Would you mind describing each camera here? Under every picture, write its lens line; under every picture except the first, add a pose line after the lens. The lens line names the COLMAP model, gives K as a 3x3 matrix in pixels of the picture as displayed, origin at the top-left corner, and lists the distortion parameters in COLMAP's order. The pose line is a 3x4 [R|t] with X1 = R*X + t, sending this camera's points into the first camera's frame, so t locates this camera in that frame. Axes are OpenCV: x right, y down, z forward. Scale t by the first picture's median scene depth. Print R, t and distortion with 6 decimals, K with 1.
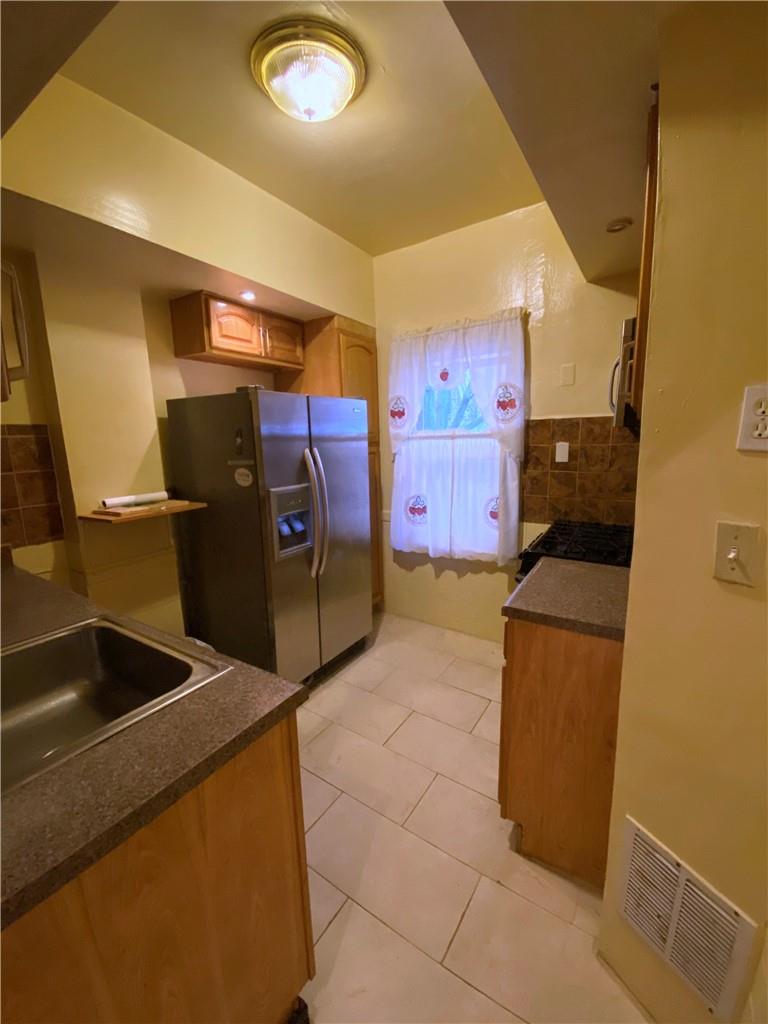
lens RADIAL K [[421.2, 0, 381.6], [0, 421.2, 512.8], [0, 0, 1]] dist [0.013250, -0.000638]
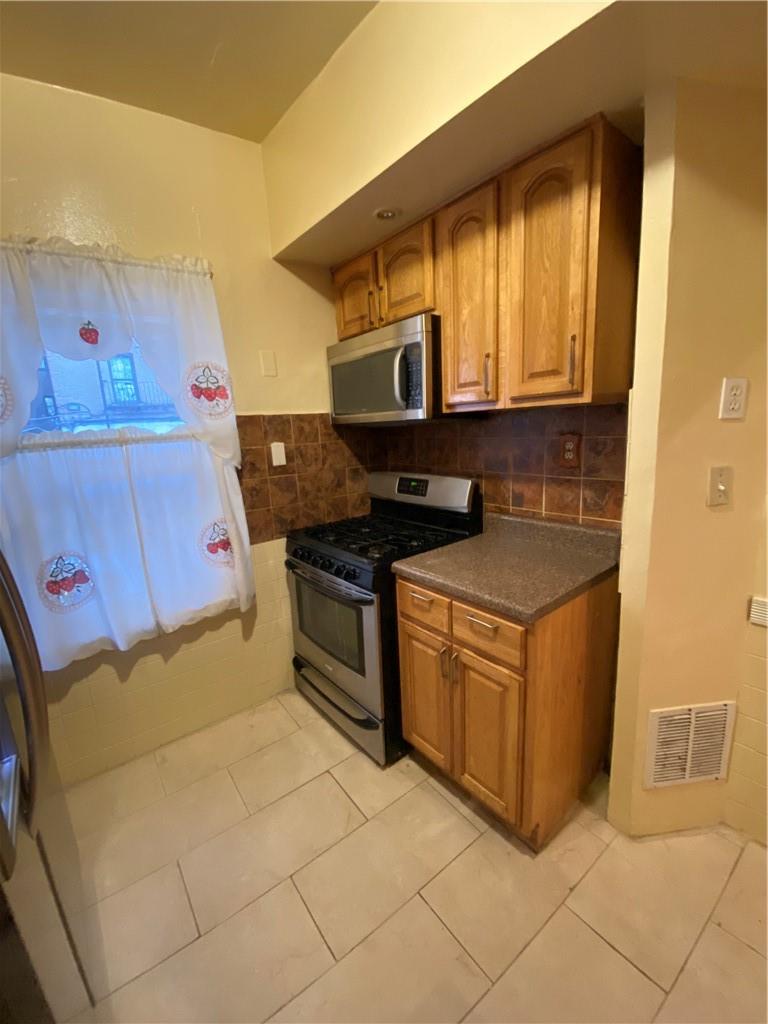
lens RADIAL K [[421.2, 0, 381.9], [0, 421.2, 513.9], [0, 0, 1]] dist [0.013250, -0.000638]
pose [[0.312549, -0.187836, 0.931145, -0.330478], [0.215160, 0.968776, 0.123206, -0.085387], [-0.925213, 0.161837, 0.343205, 0.527727]]
